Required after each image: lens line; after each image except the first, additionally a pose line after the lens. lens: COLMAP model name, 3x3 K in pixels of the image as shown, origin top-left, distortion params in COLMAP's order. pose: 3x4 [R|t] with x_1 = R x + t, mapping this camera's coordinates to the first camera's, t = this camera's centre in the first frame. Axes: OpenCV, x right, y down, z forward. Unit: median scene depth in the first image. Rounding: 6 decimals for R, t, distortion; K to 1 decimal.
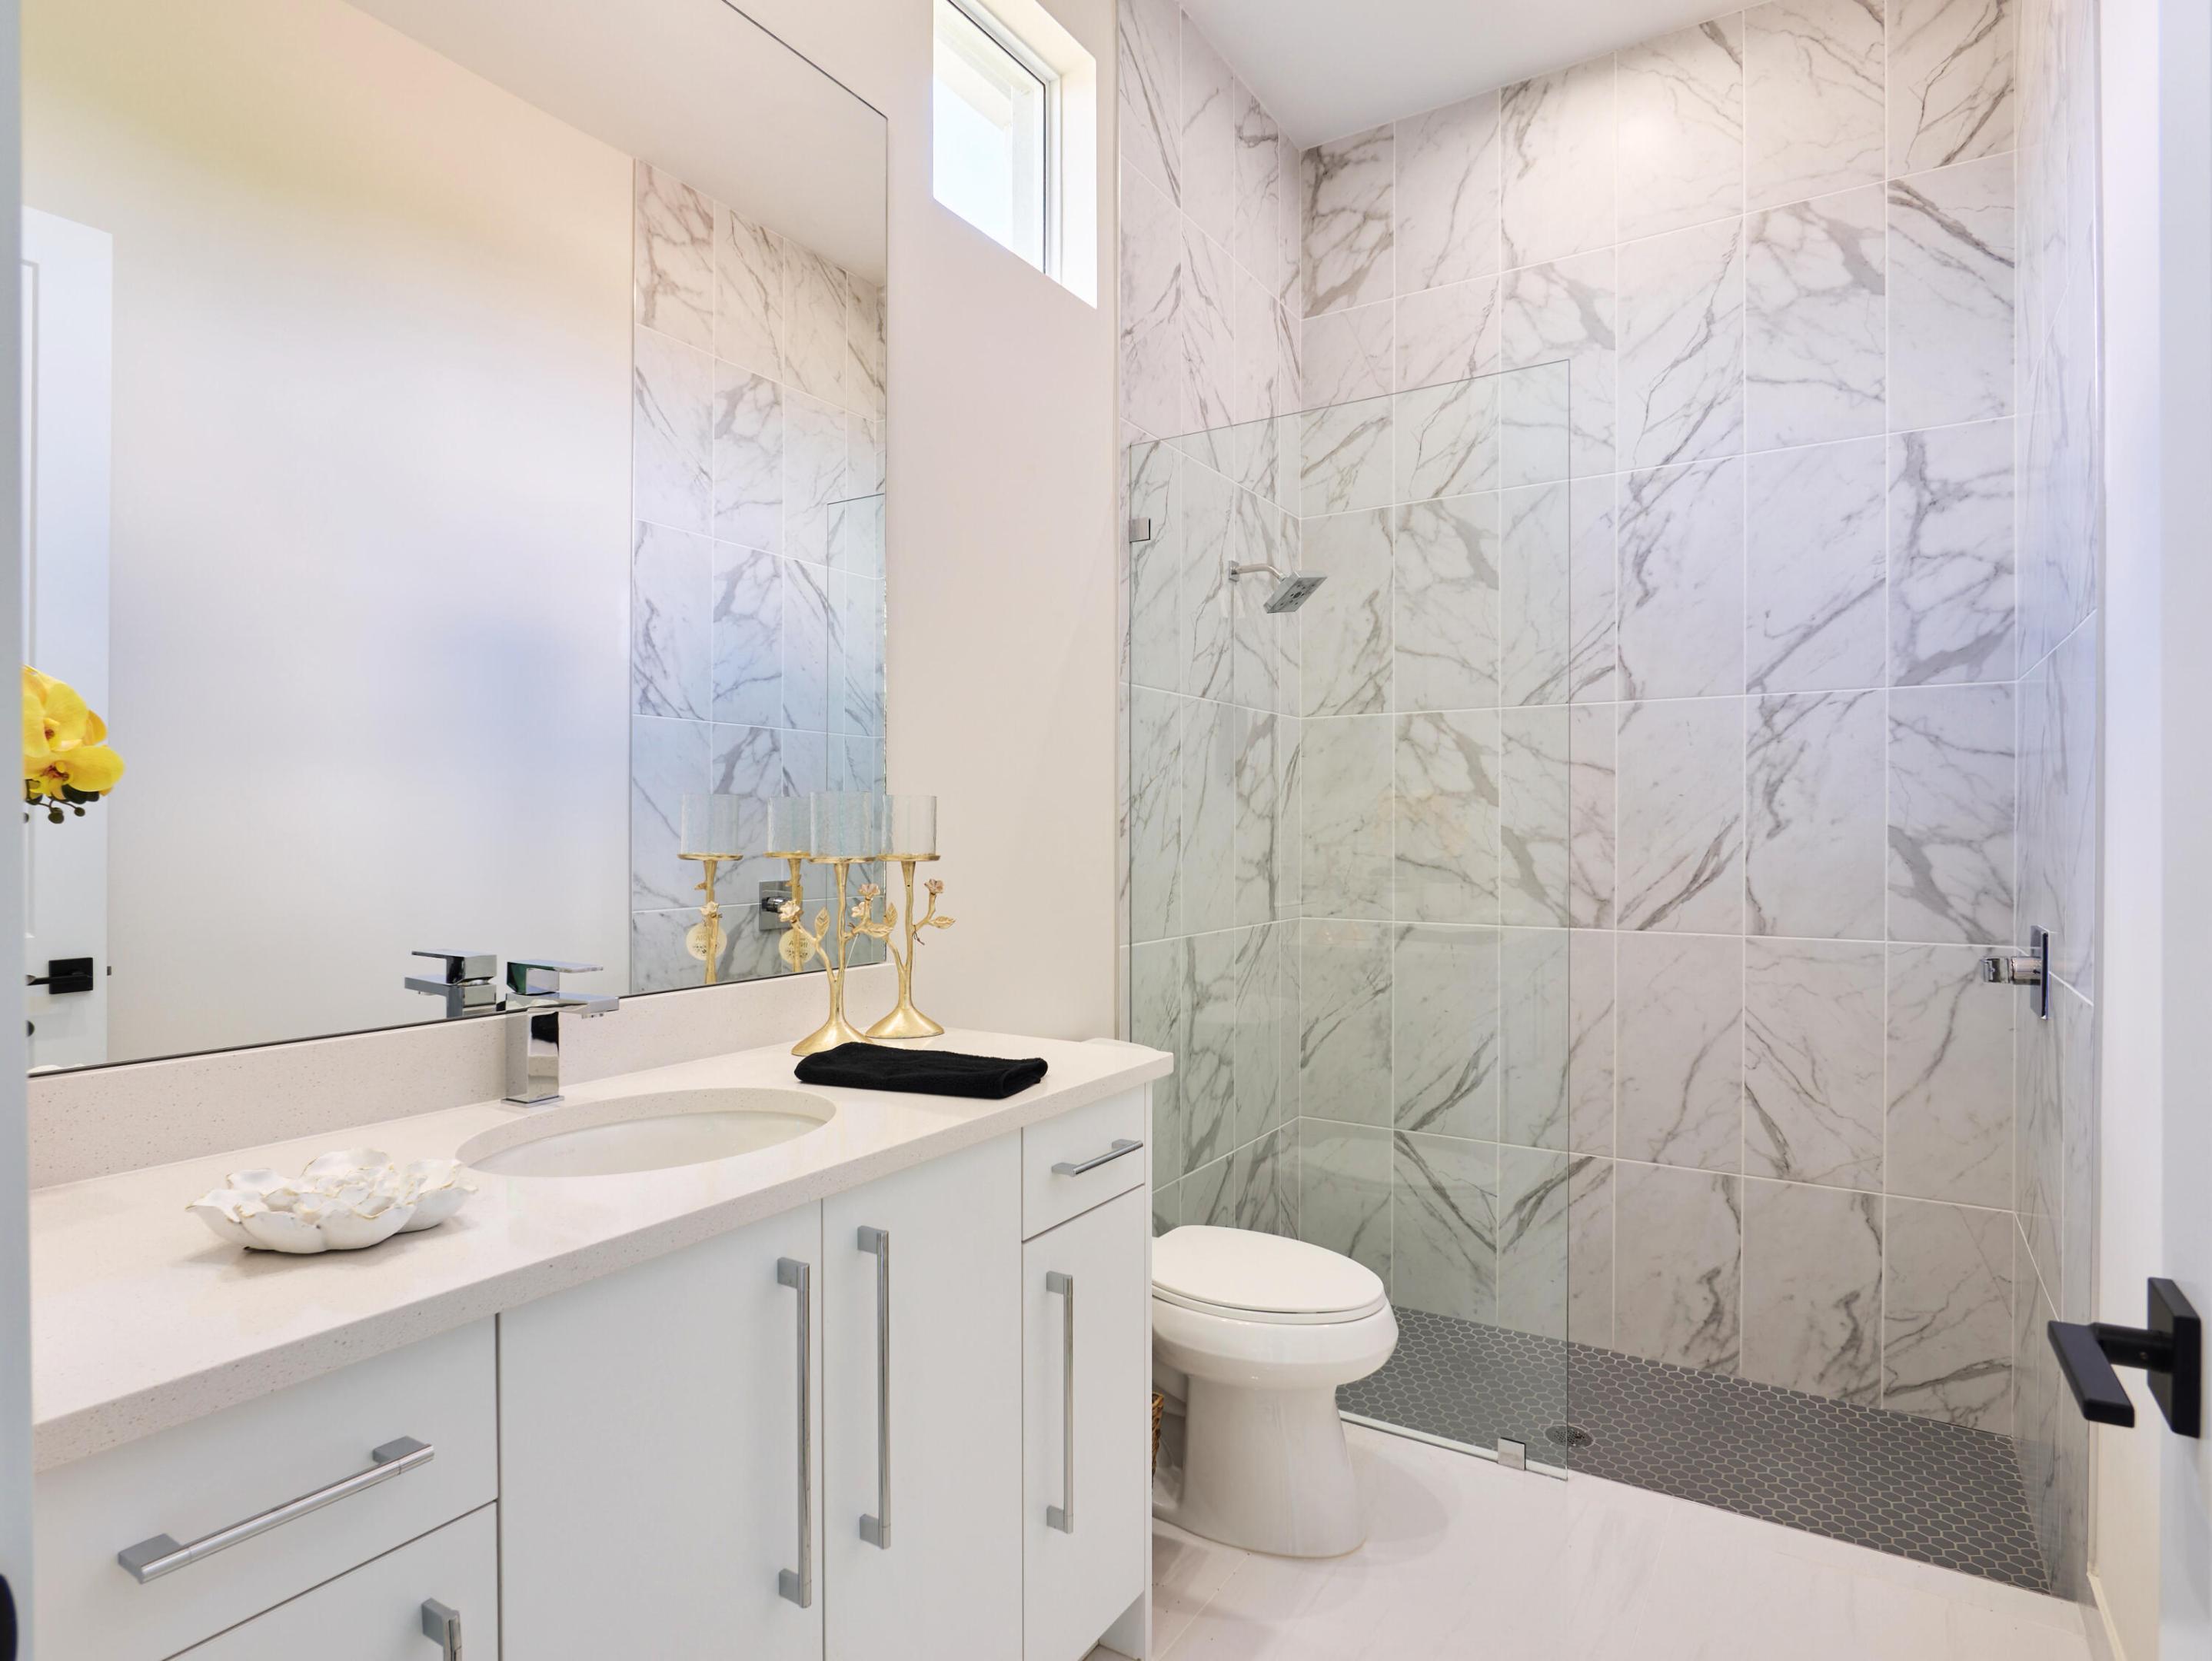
lens RADIAL K [[1173.8, 0, 1107.5], [0, 1173.8, 835.4], [0, 0, 1]] dist [-0.010766, -0.001145]
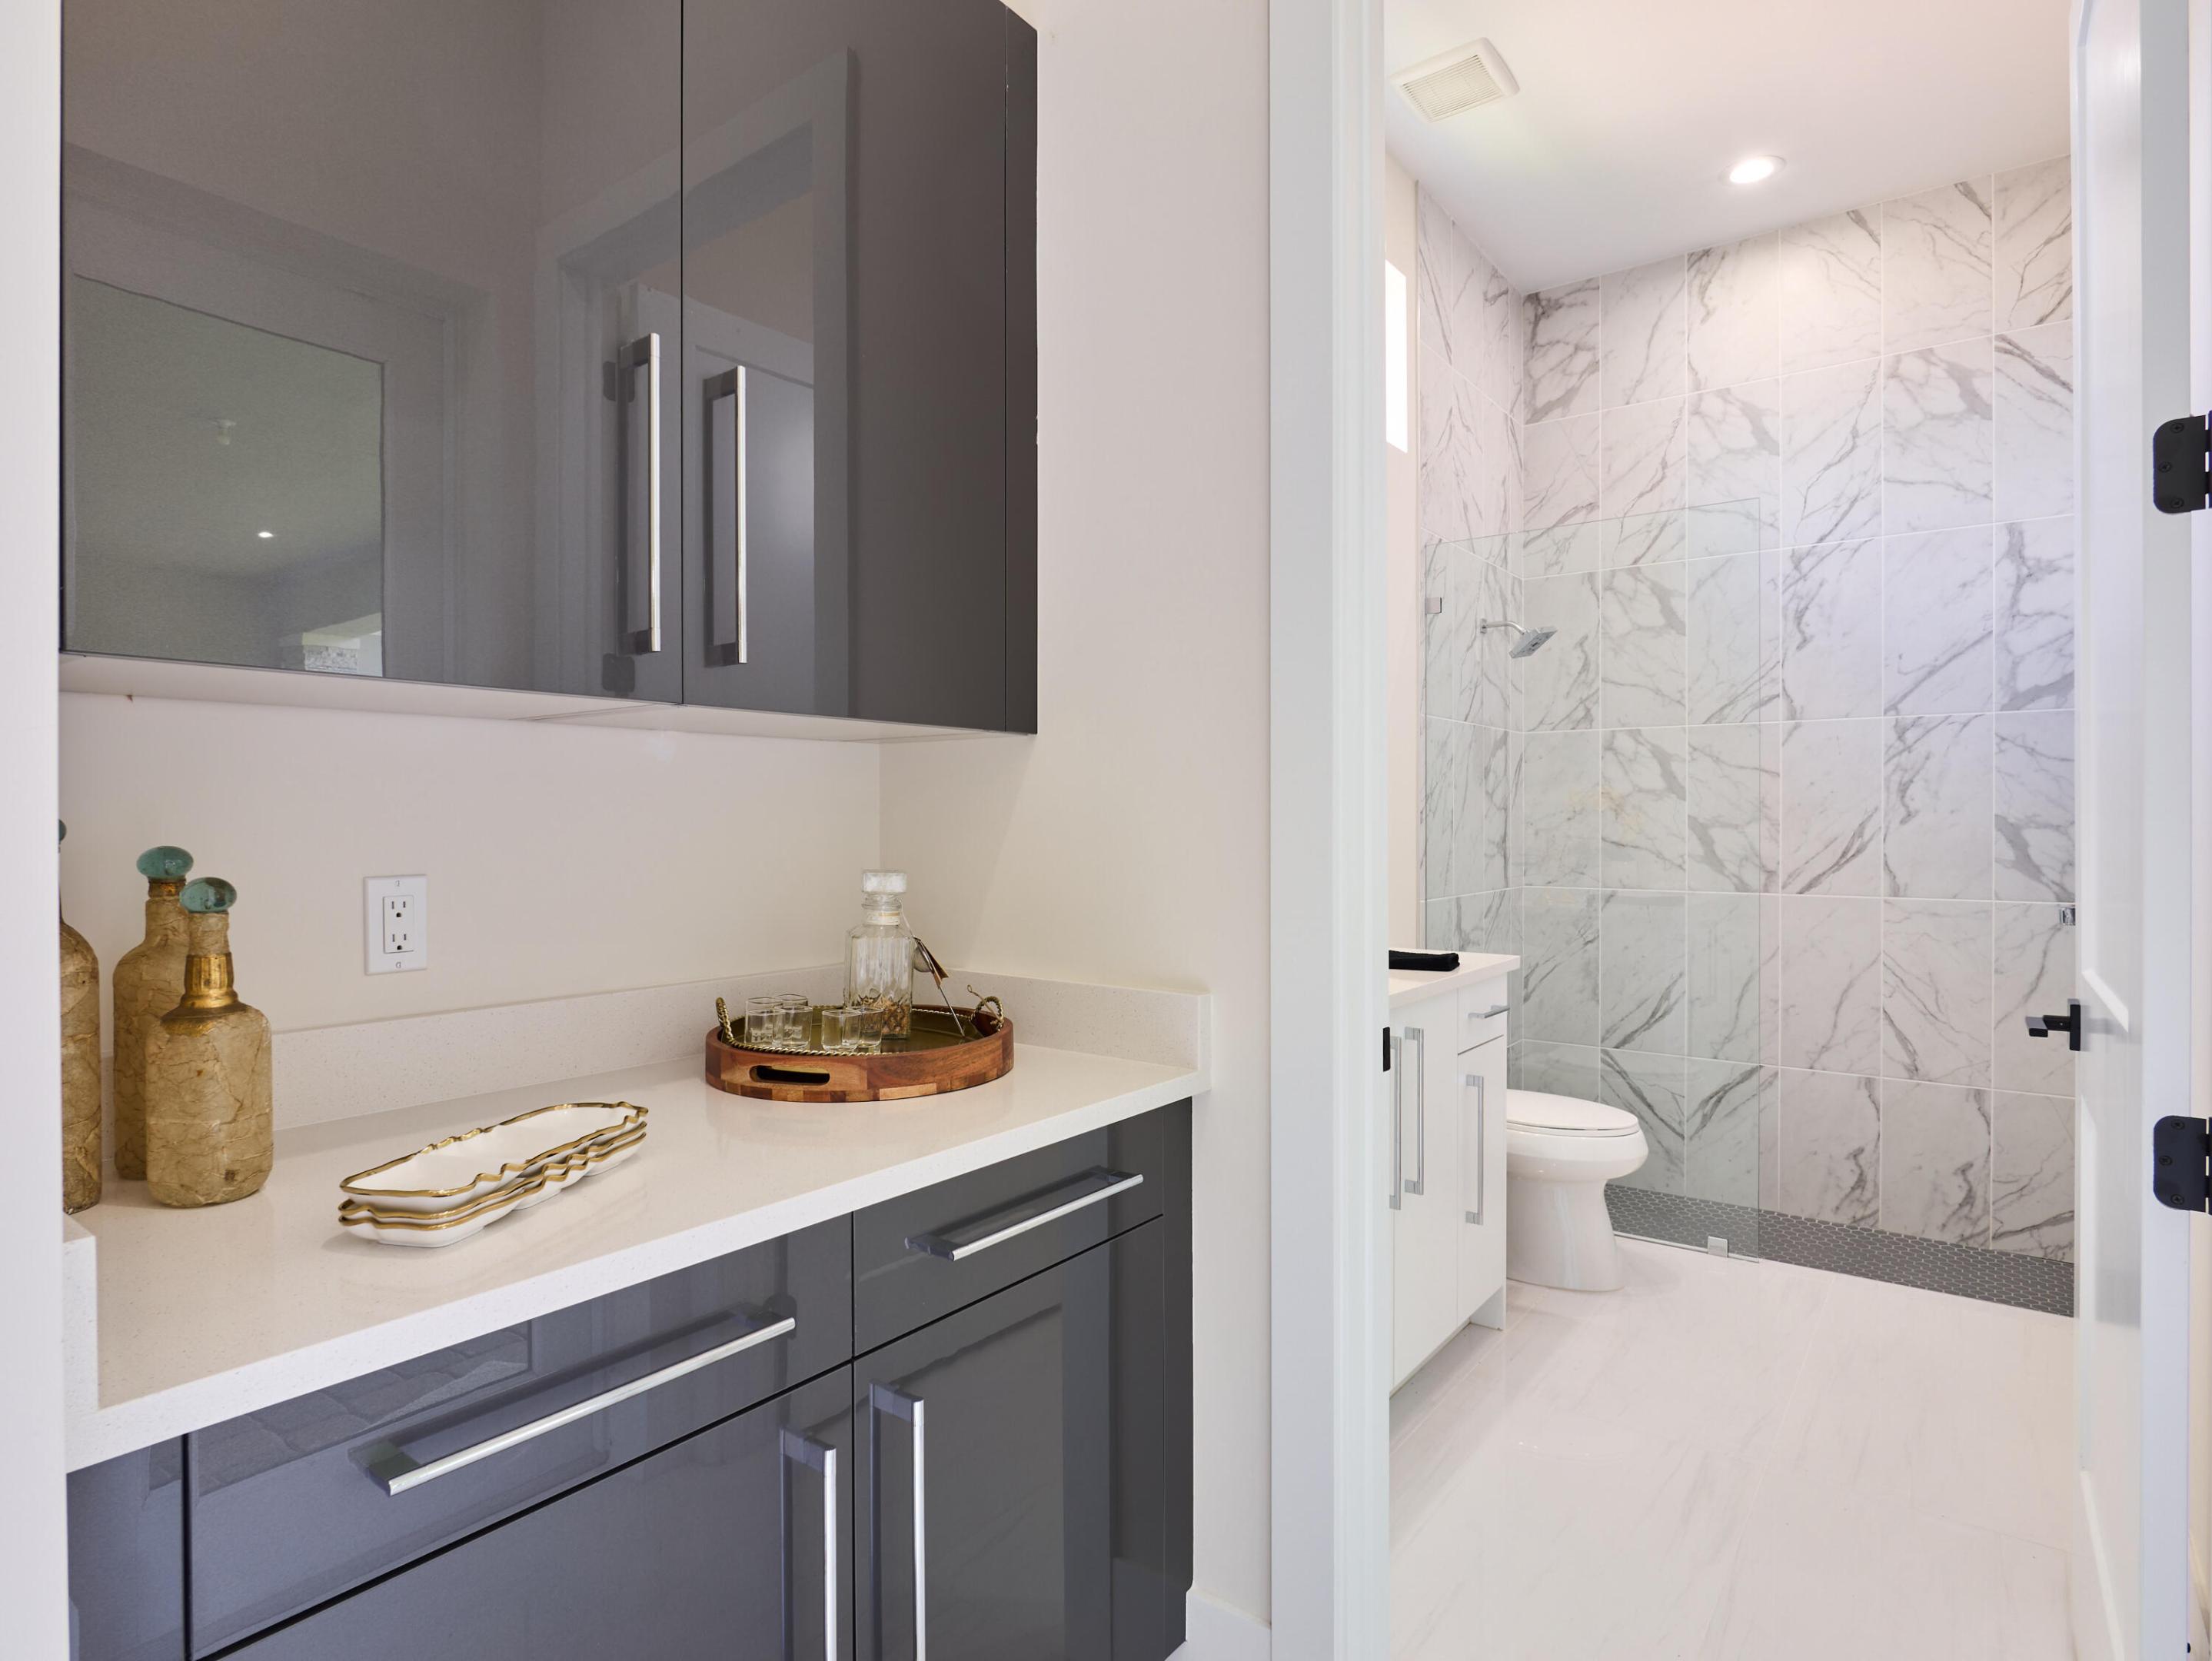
lens RADIAL K [[1173.8, 0, 1105.1], [0, 1173.8, 824.9], [0, 0, 1]] dist [-0.010766, -0.001145]
pose [[0.996690, -0.001039, -0.081286, -0.230462], [0.001043, 0.999999, 0.000007, 0.002164], [0.081286, -0.000092, 0.996691, -0.398601]]
